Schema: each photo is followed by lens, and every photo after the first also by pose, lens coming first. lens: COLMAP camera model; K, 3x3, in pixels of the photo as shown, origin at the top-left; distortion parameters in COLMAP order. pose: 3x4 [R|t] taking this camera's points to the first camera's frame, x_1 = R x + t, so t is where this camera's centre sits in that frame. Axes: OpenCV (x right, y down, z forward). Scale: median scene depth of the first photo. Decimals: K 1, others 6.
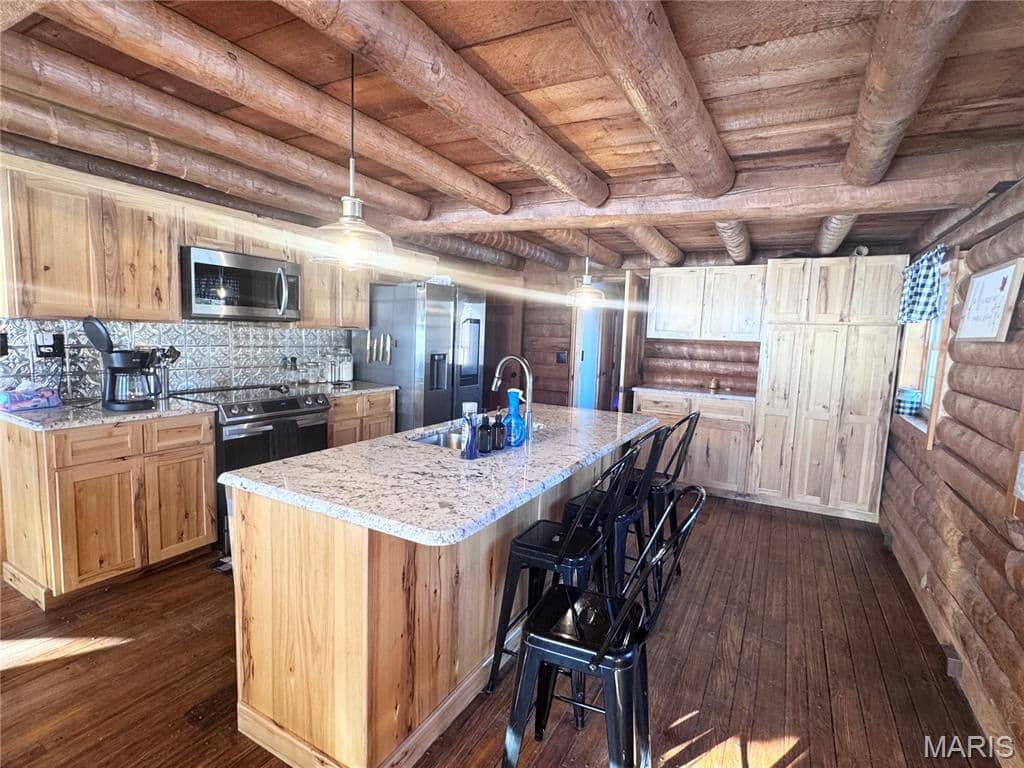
lens RADIAL K [[492.5, 0, 514.0], [0, 492.5, 384.1], [0, 0, 1]] dist [-0.004430, -0.000212]
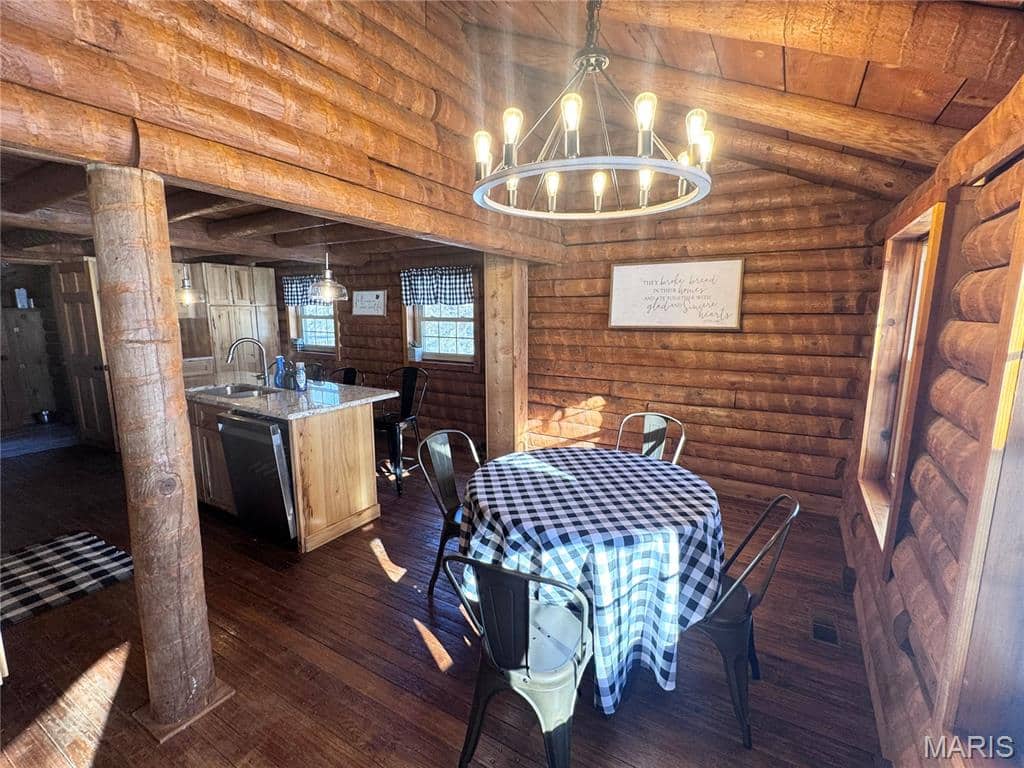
lens RADIAL K [[471.9, 0, 512.4], [0, 471.9, 385.2], [0, 0, 1]] dist [0.000272, 0.000021]
pose [[0.026867, -0.205790, 0.978227, -0.989070], [0.114353, 0.972789, 0.201505, -0.079826], [-0.993077, 0.106450, 0.049669, 0.040031]]
